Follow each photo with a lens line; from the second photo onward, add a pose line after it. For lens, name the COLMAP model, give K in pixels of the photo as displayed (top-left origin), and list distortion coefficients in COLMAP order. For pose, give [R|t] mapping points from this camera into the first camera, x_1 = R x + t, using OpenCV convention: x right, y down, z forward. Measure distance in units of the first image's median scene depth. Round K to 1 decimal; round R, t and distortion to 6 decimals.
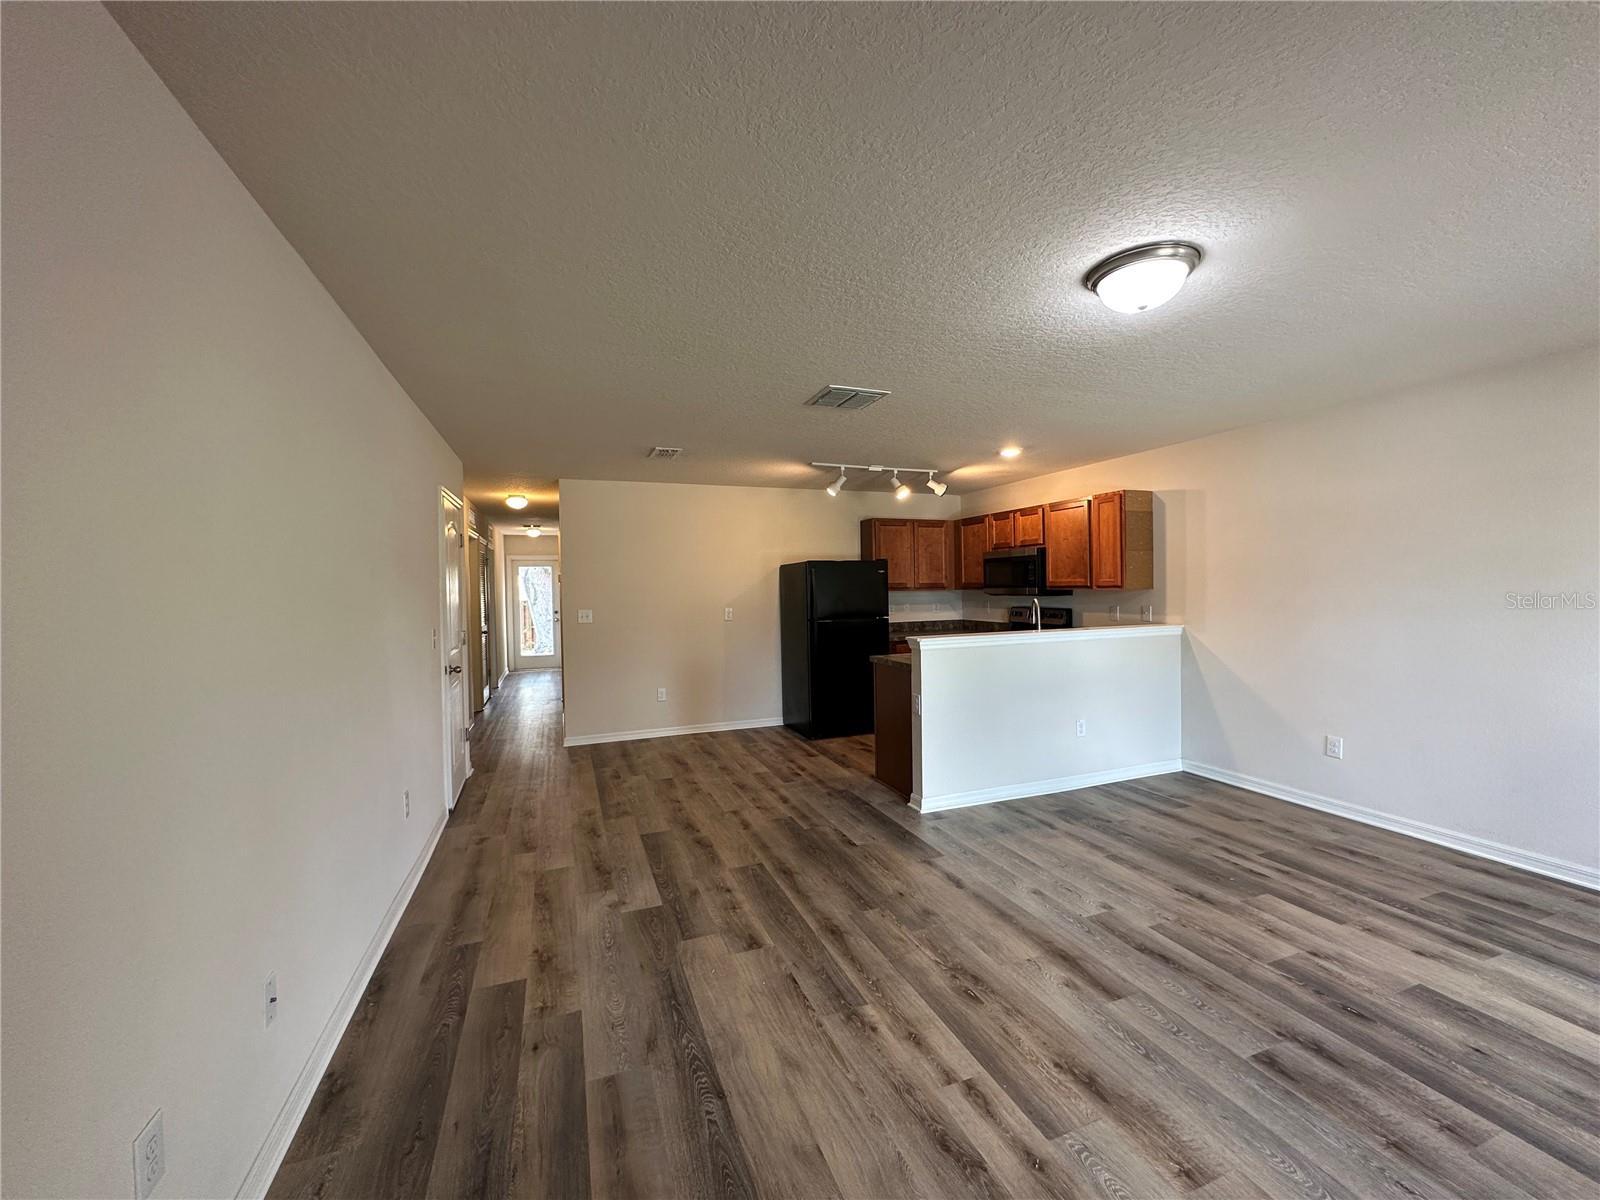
lens RADIAL K [[637.6, 0, 800.0], [0, 637.6, 600.0], [0, 0, 1]] dist [-0.000466, 0.000117]
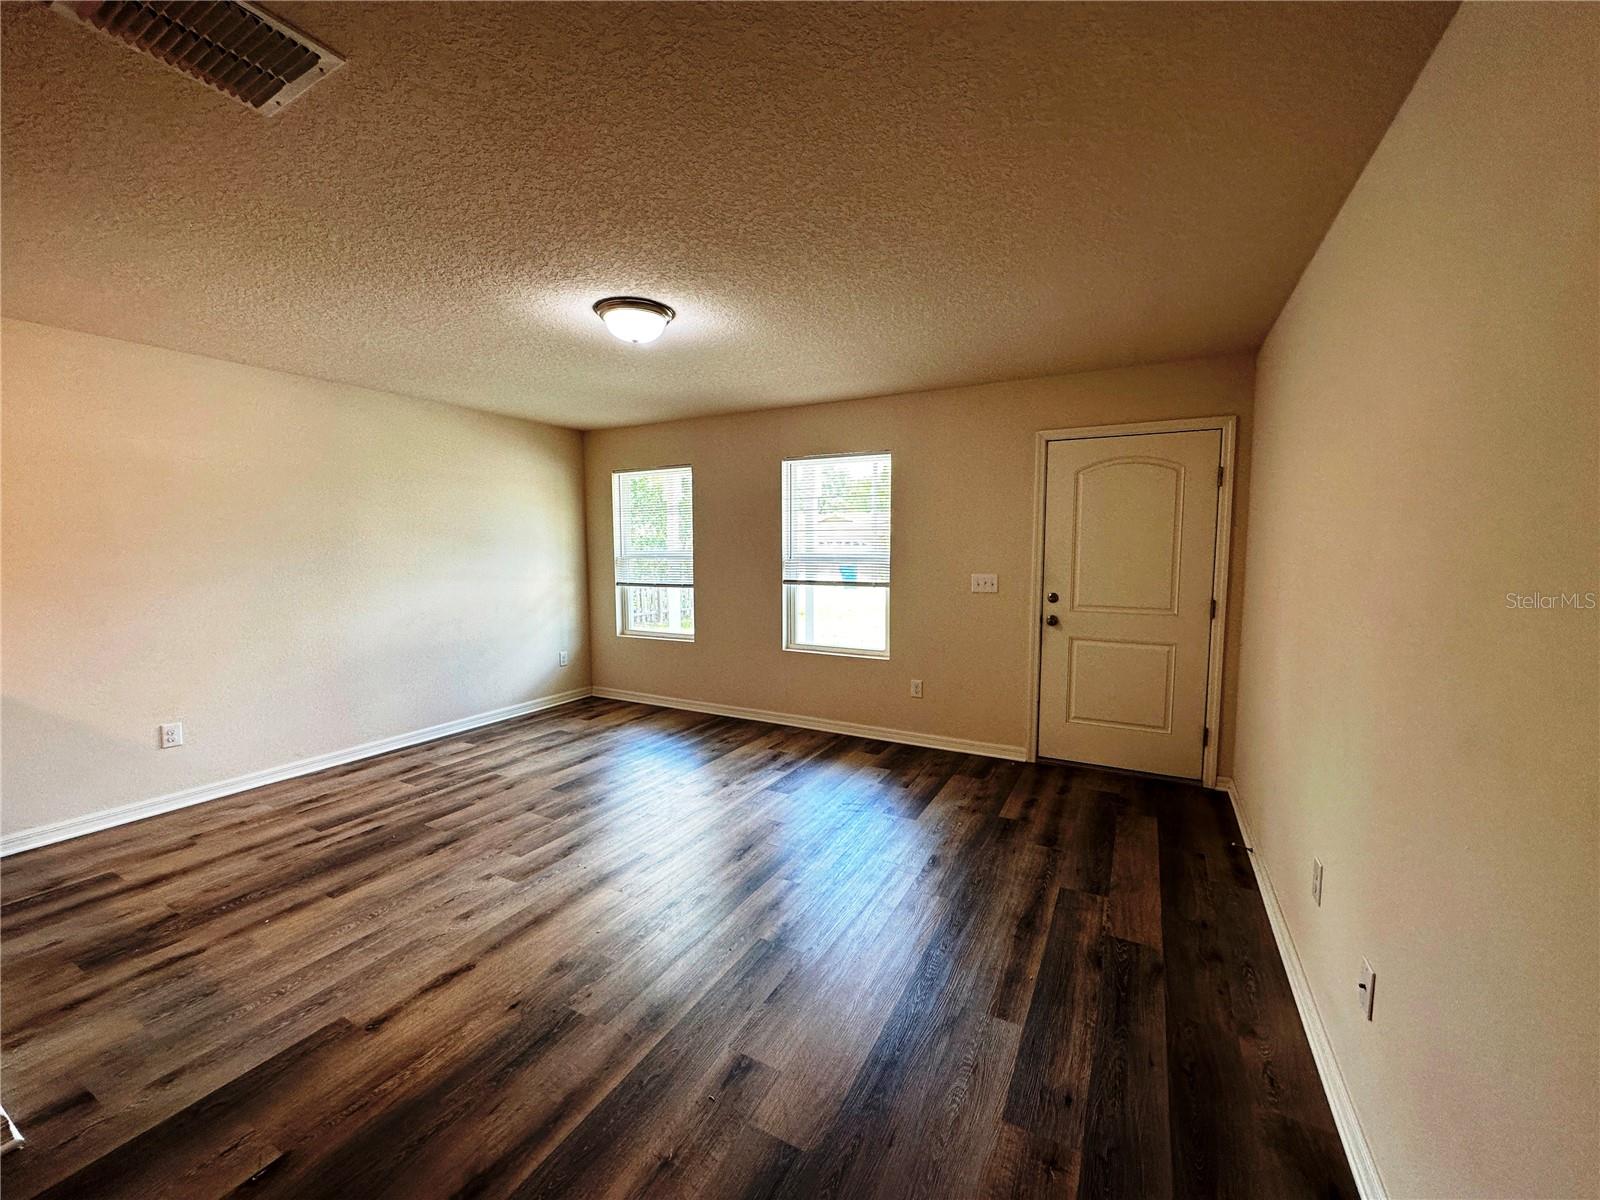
lens RADIAL K [[637.6, 0, 800.0], [0, 637.6, 600.0], [0, 0, 1]] dist [-0.000466, 0.000117]
pose [[-0.654925, -0.047444, 0.754203, -0.477142], [0.028652, 0.995751, 0.087520, -0.013009], [-0.755151, 0.078928, -0.650782, 1.070620]]
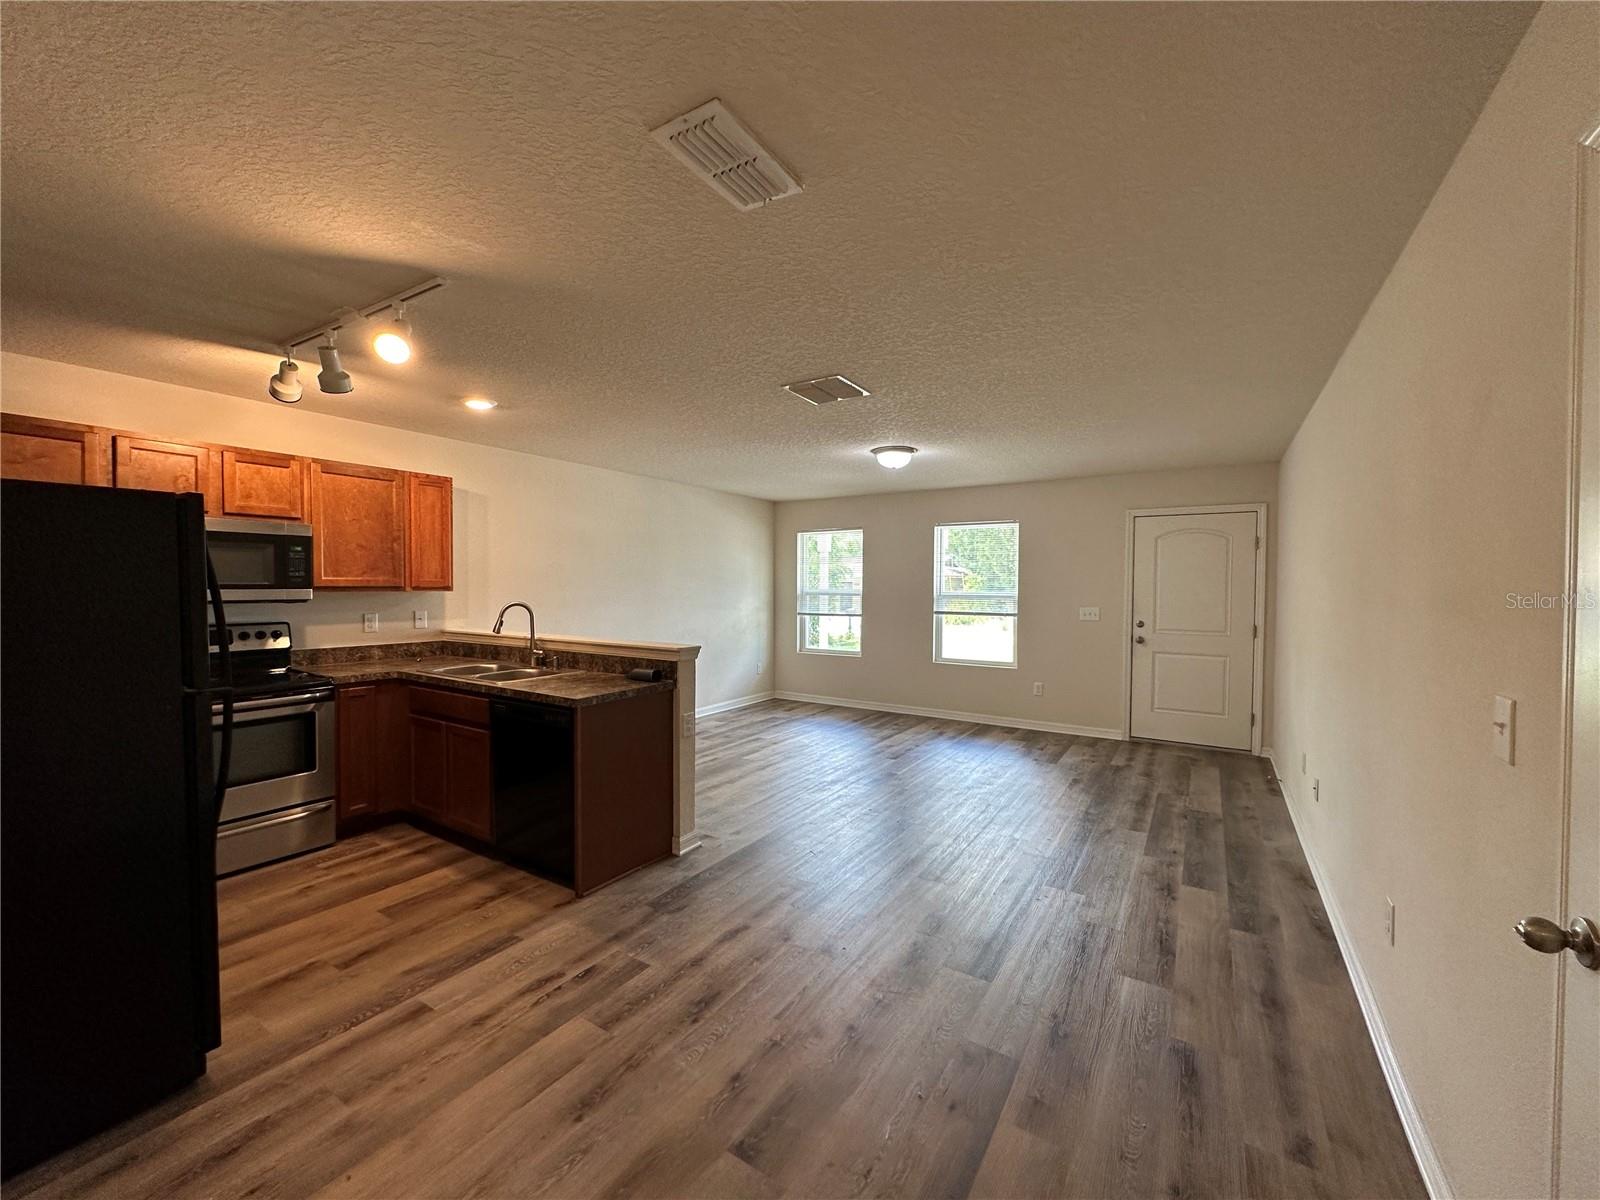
lens RADIAL K [[637.6, 0, 800.0], [0, 637.6, 600.0], [0, 0, 1]] dist [-0.000466, 0.000117]
pose [[-0.598915, -0.005675, 0.800792, -0.726677], [0.020653, 0.999533, 0.022530, -0.022422], [-0.800546, 0.030033, -0.598518, 1.731445]]
